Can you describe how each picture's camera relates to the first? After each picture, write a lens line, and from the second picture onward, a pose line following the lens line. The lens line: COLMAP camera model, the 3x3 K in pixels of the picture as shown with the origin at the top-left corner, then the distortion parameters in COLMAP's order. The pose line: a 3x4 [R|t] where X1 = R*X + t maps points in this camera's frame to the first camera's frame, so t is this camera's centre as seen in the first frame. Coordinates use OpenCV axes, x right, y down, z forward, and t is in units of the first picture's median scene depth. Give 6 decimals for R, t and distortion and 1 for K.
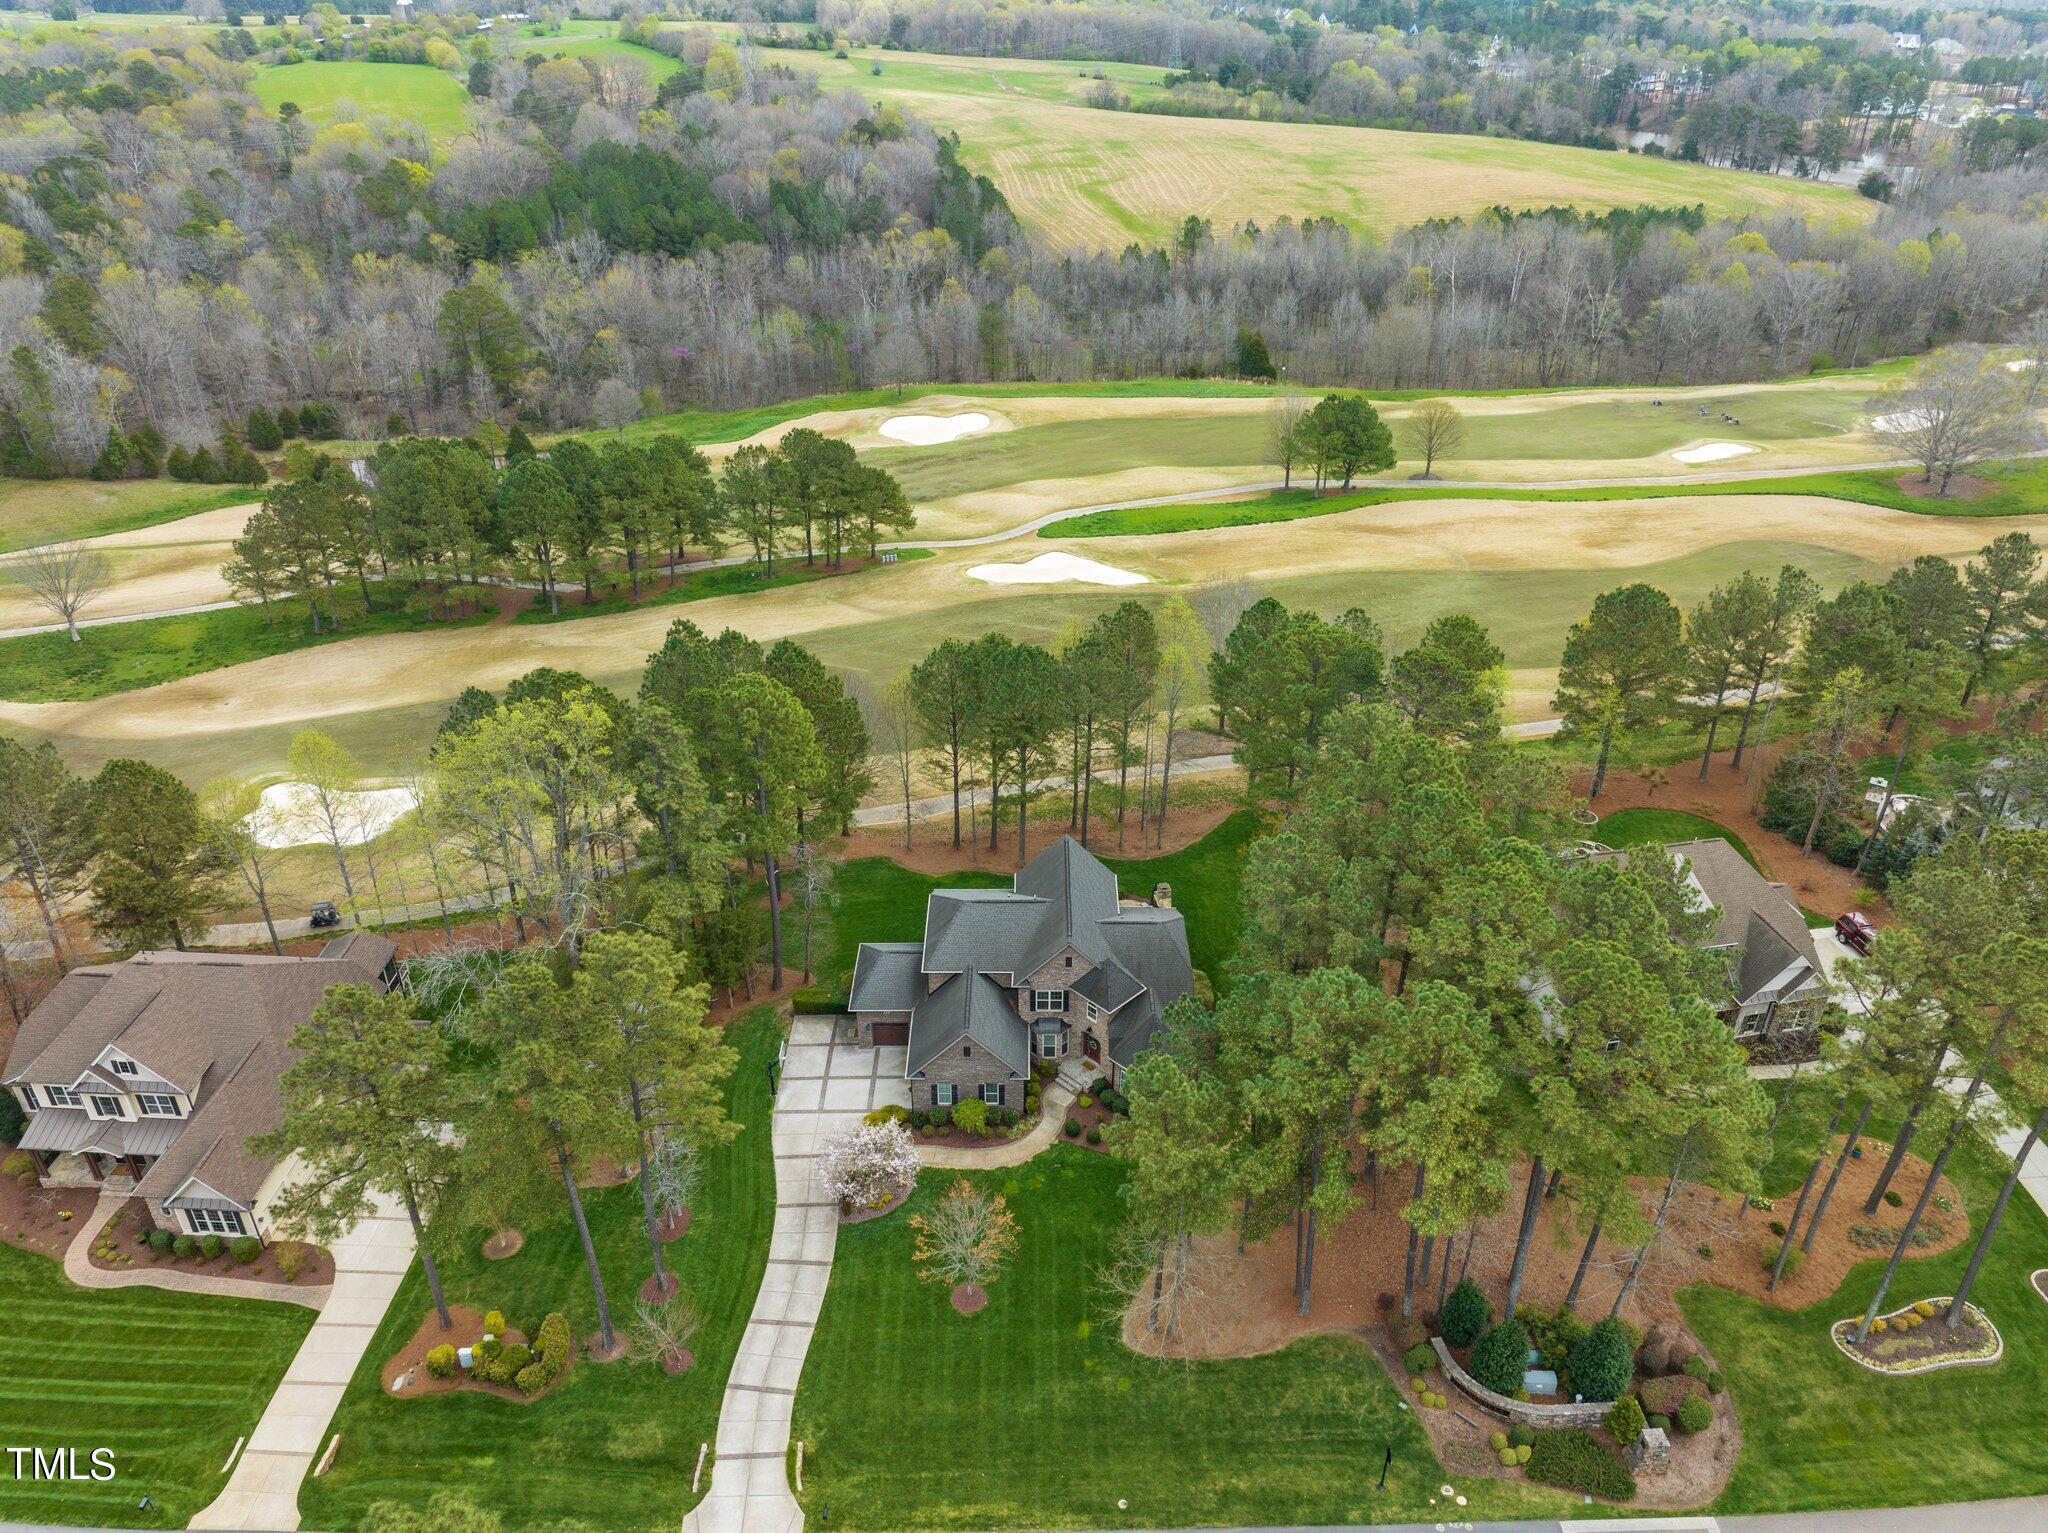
lens RADIAL K [[1454.5, 0, 1023.2], [0, 1454.5, 763.5], [0, 0, 1]] dist [-0.057047, 0.035441]
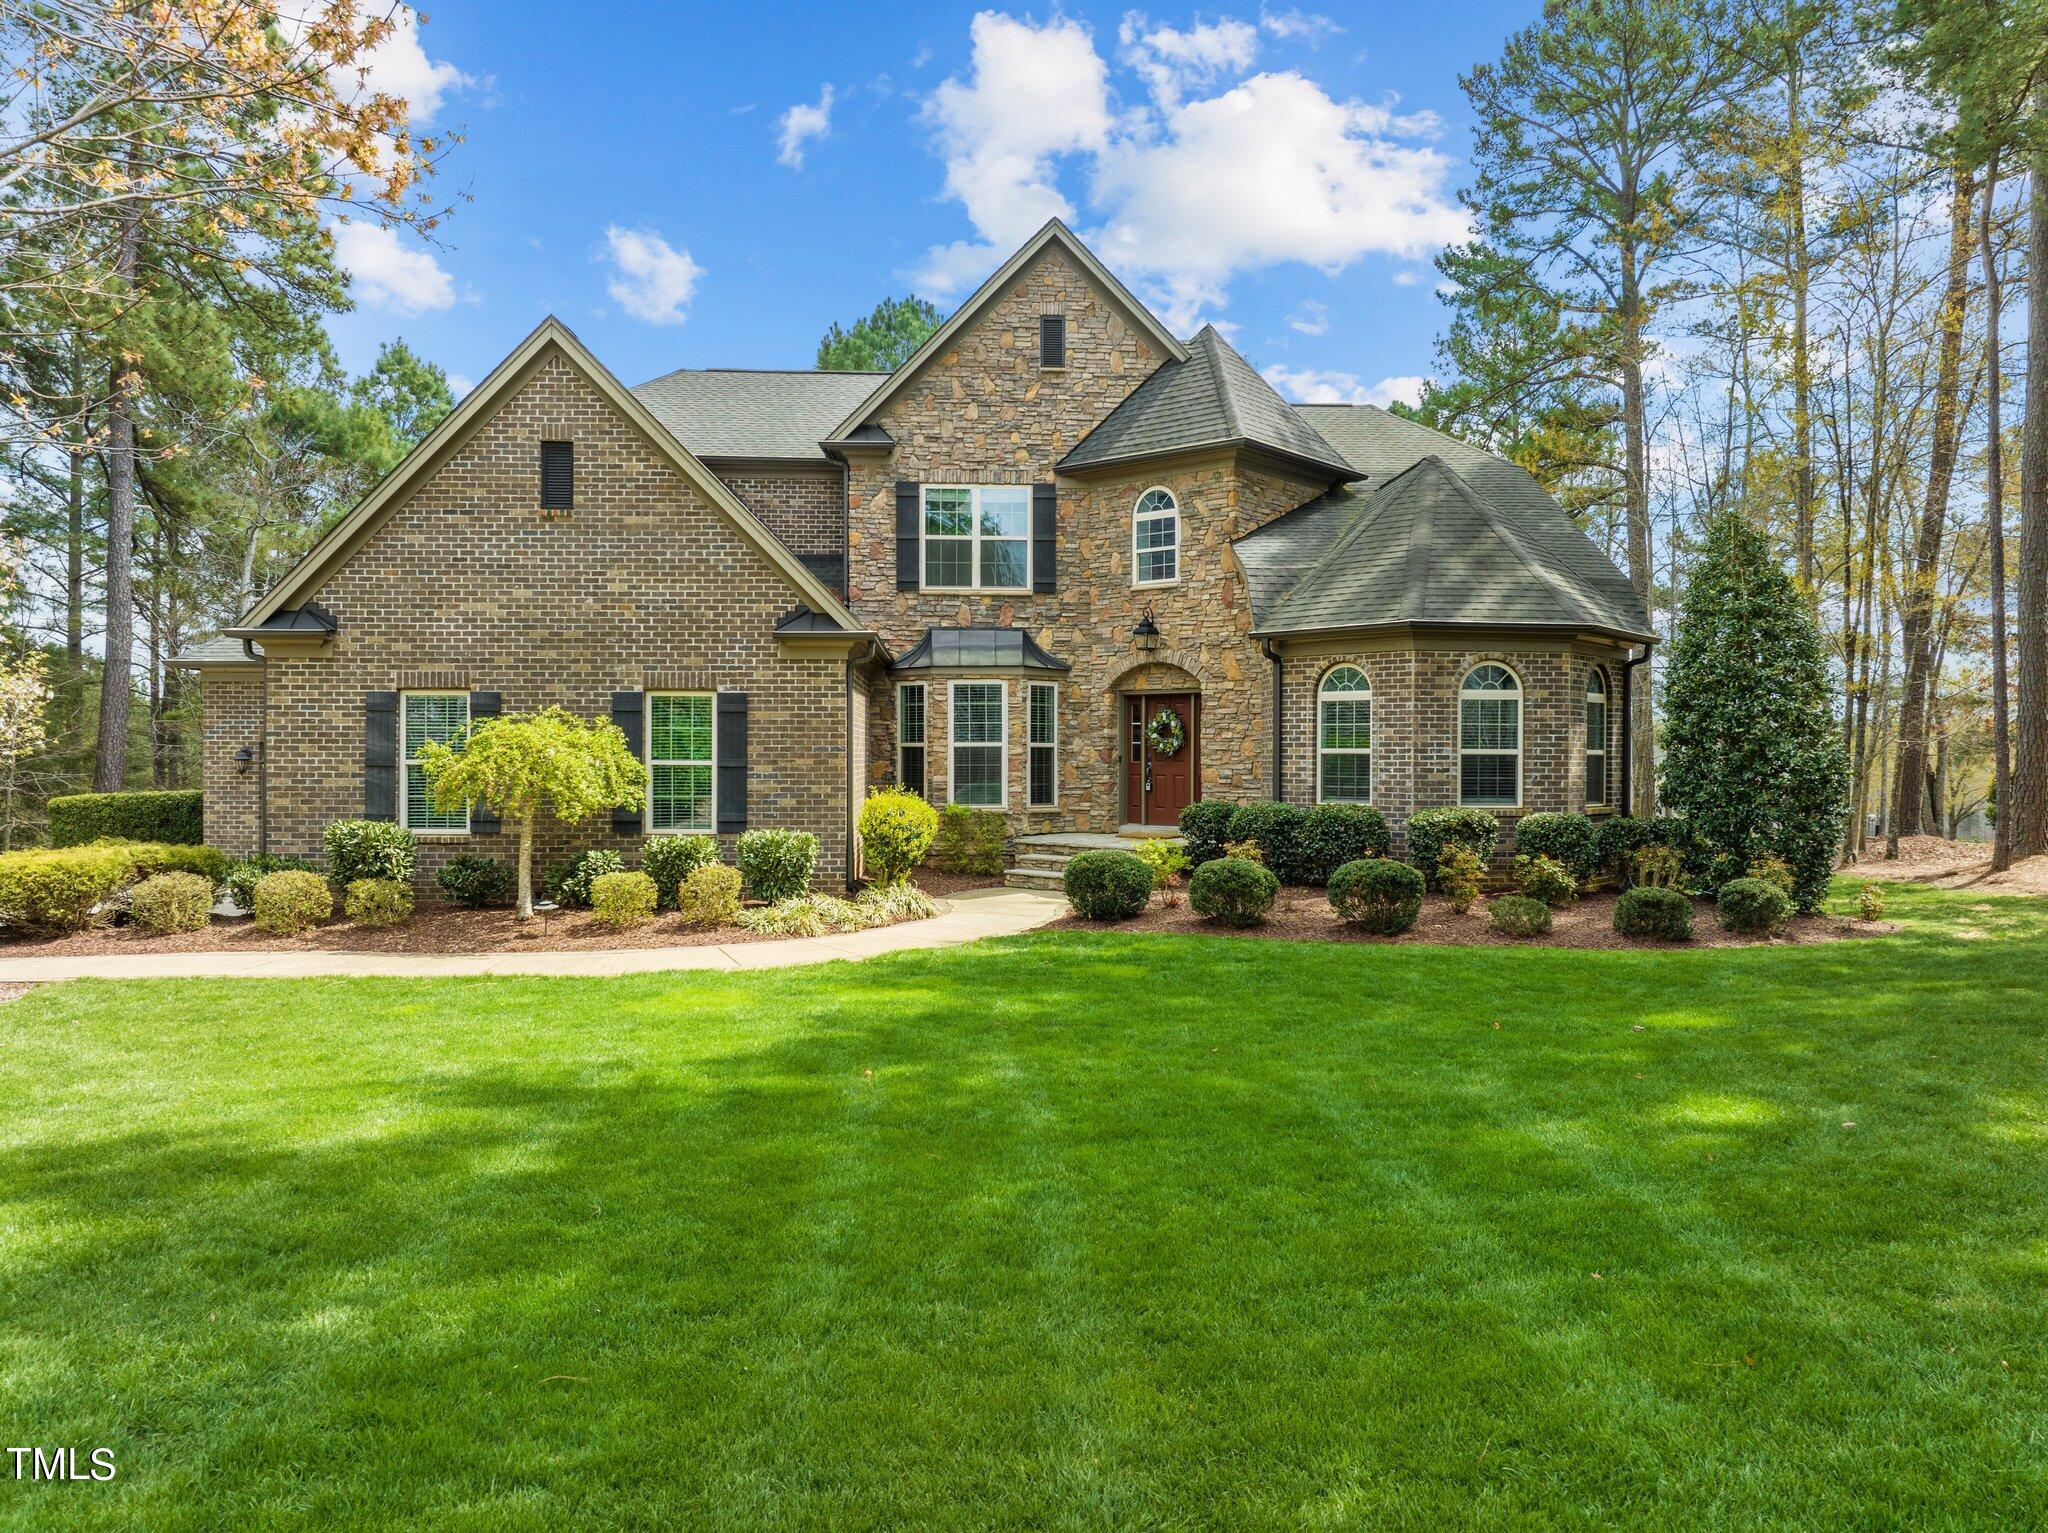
lens RADIAL K [[1454.5, 0, 1031.6], [0, 1454.5, 754.0], [0, 0, 1]] dist [-0.057047, 0.035441]
pose [[0.998150, 0.003180, 0.060713, 0.013205], [0.027512, 0.866900, -0.497722, 0.325827], [-0.054215, 0.498472, 0.865209, 0.833726]]
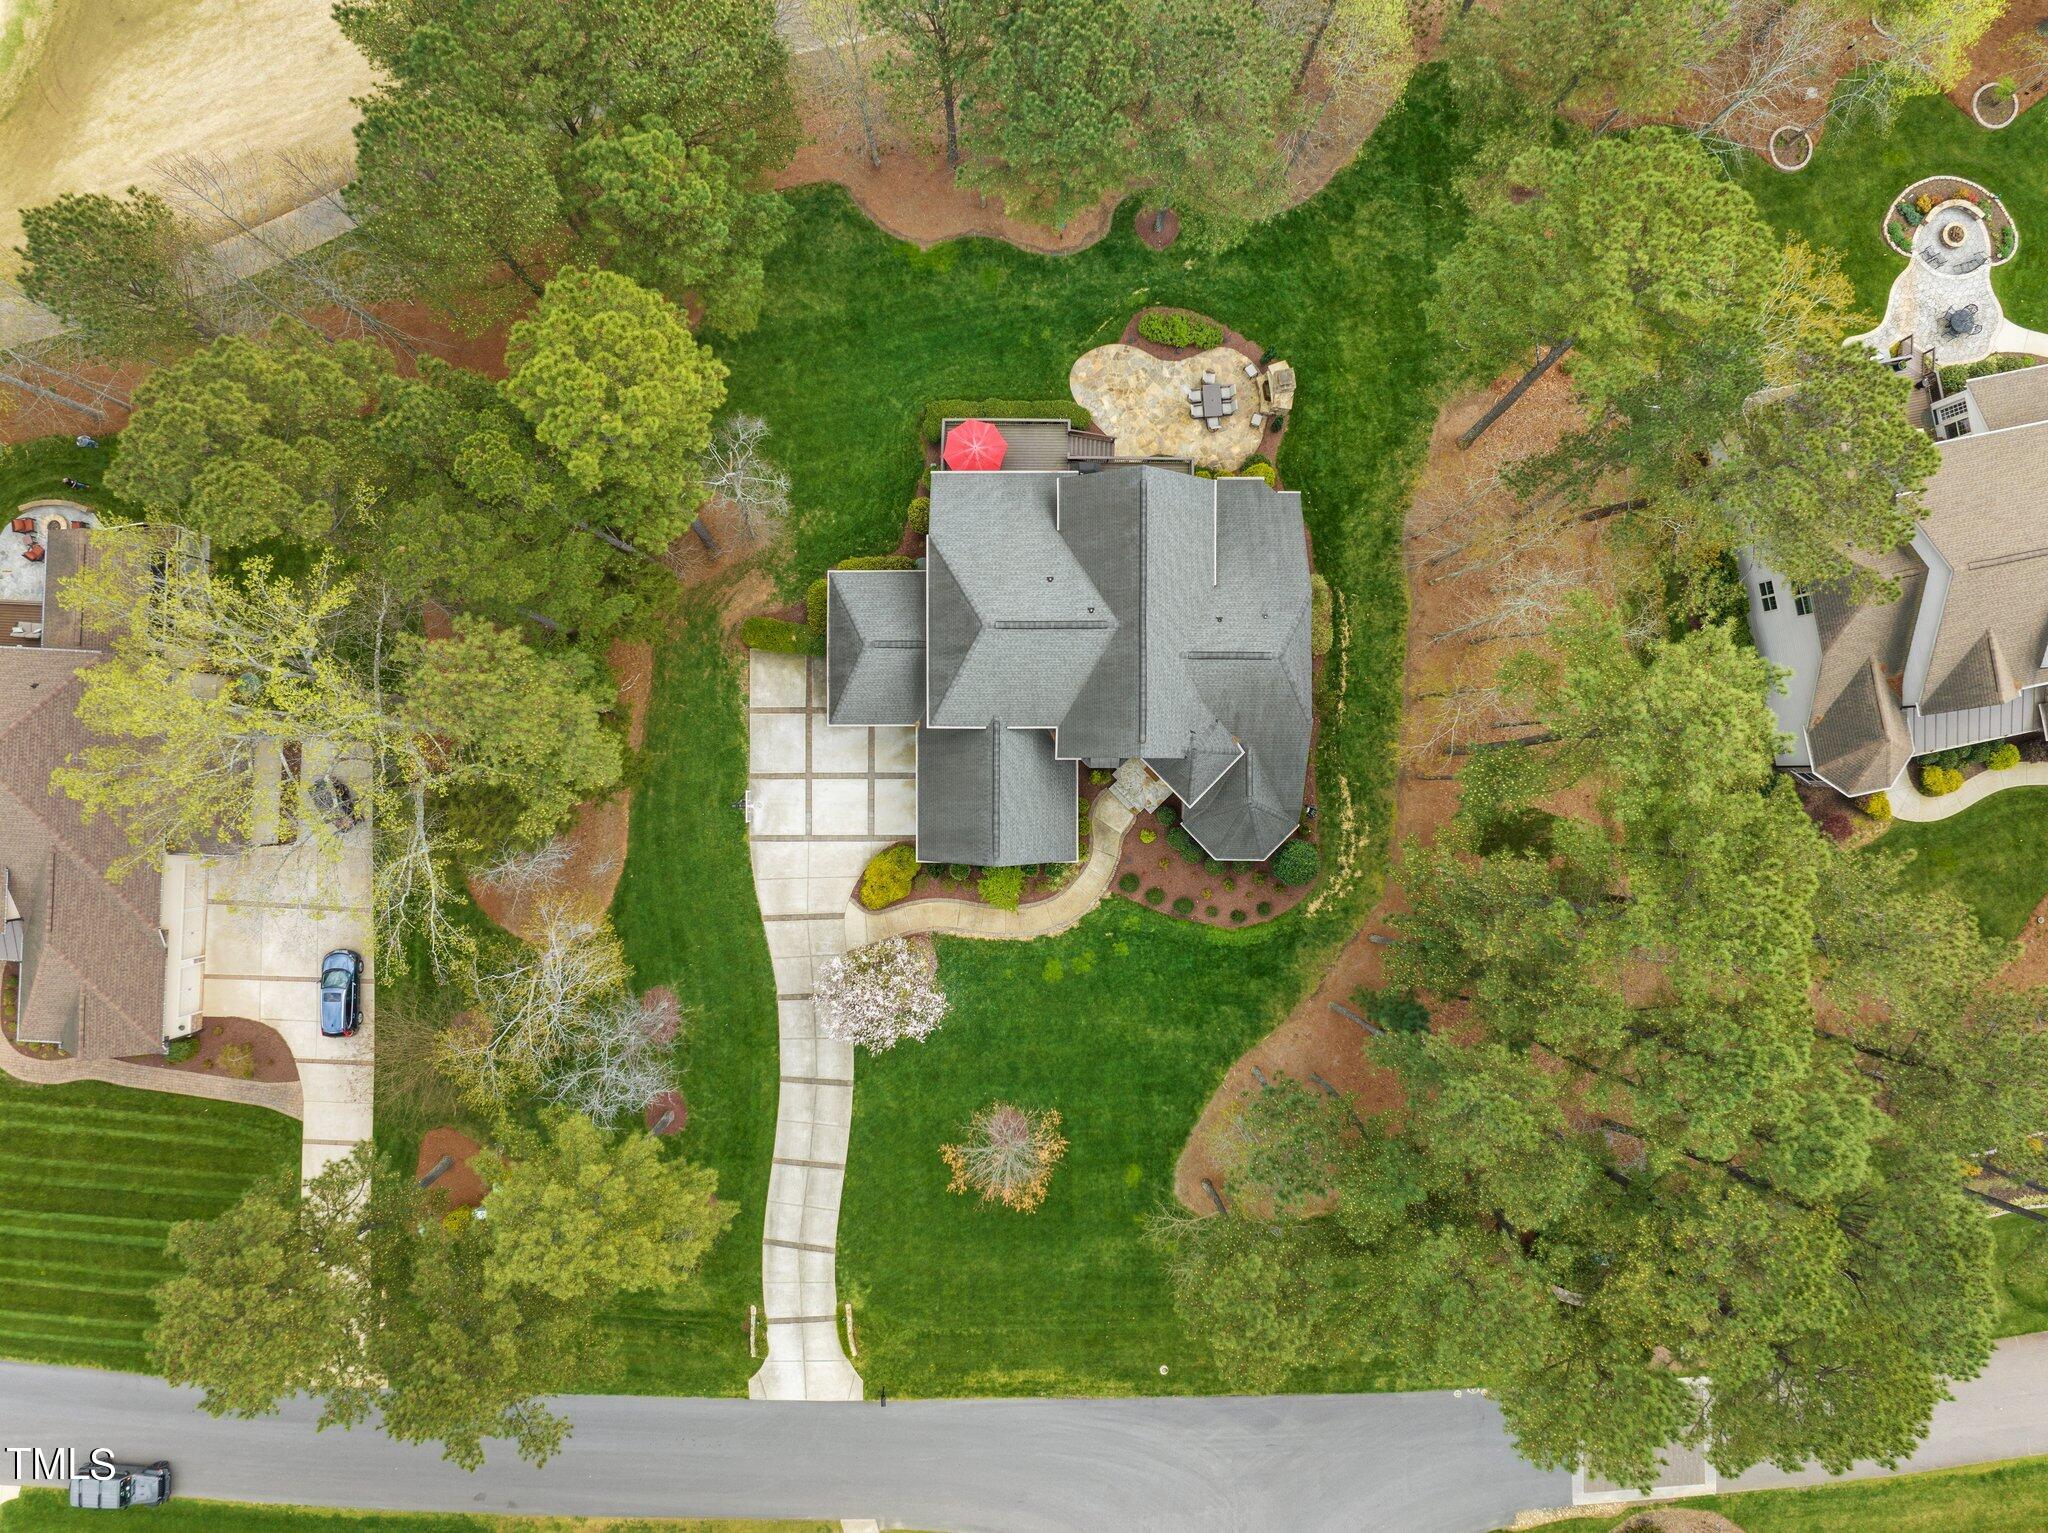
lens RADIAL K [[1454.5, 0, 1025.7], [0, 1454.5, 755.2], [0, 0, 1]] dist [-0.057047, 0.035441]
pose [[0.999938, -0.005444, 0.009711, -0.030327], [-0.005662, 0.502359, 0.864640, -0.475301], [-0.009585, -0.864642, 0.502297, 0.655580]]
